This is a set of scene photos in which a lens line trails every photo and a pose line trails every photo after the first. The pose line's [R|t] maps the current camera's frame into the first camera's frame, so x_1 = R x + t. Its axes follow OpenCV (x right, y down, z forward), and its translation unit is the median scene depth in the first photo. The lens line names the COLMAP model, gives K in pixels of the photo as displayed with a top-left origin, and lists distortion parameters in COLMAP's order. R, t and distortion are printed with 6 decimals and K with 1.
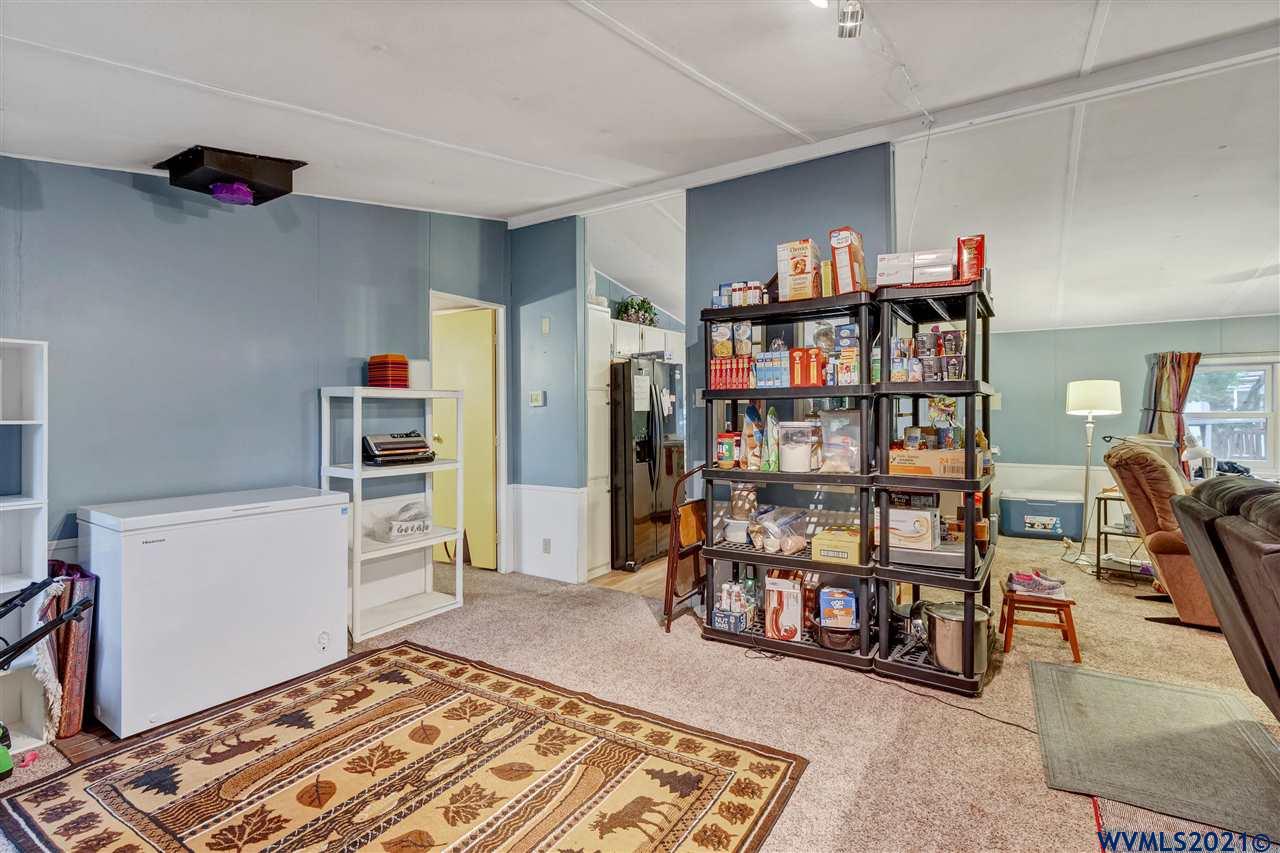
lens RADIAL K [[588.9, 0, 642.8], [0, 588.9, 416.8], [0, 0, 1]] dist [0.001134, 0.000381]
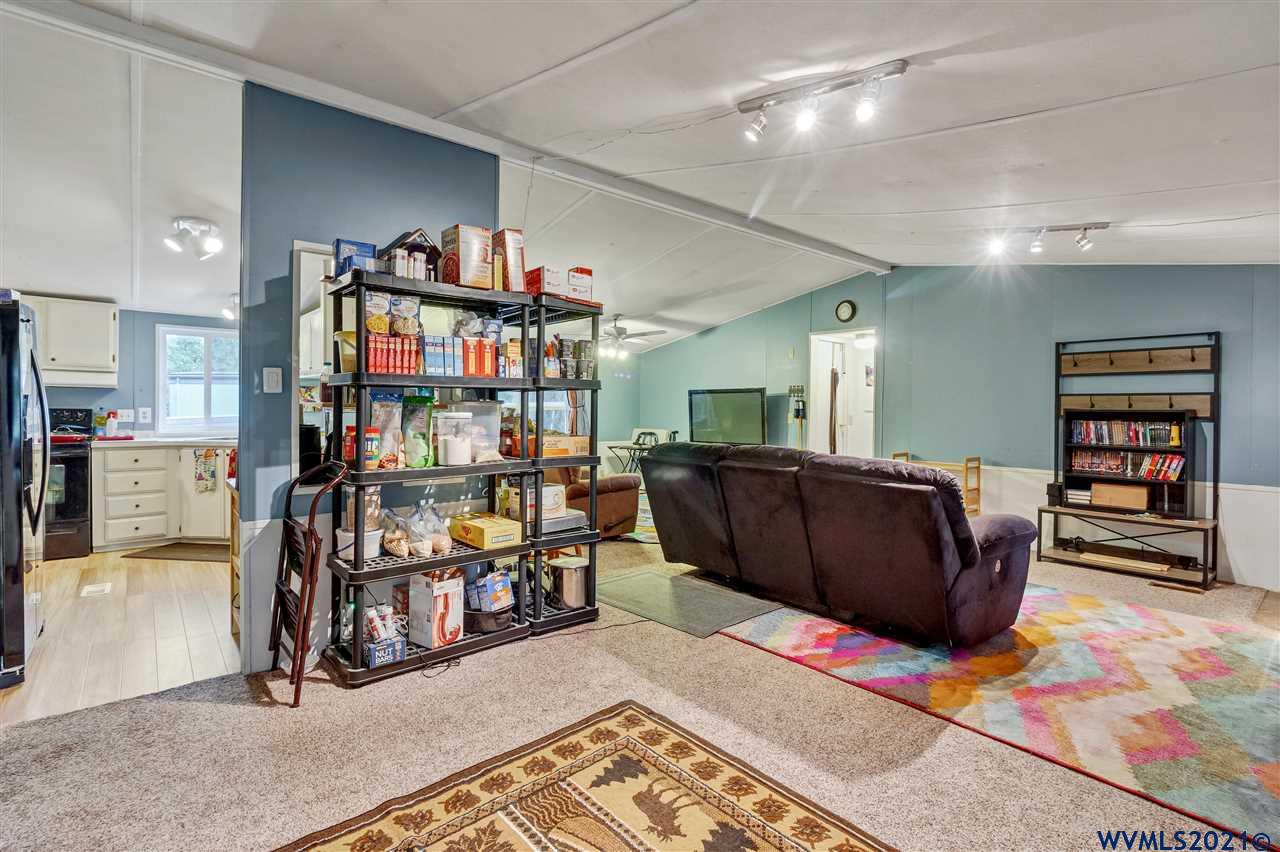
lens RADIAL K [[588.9, 0, 635.0], [0, 588.9, 417.4], [0, 0, 1]] dist [0.001134, 0.000381]
pose [[0.315077, -0.011602, 0.948995, -0.594286], [-0.002857, 0.999909, 0.013173, 0.003283], [-0.949062, -0.006861, 0.315015, 0.451704]]
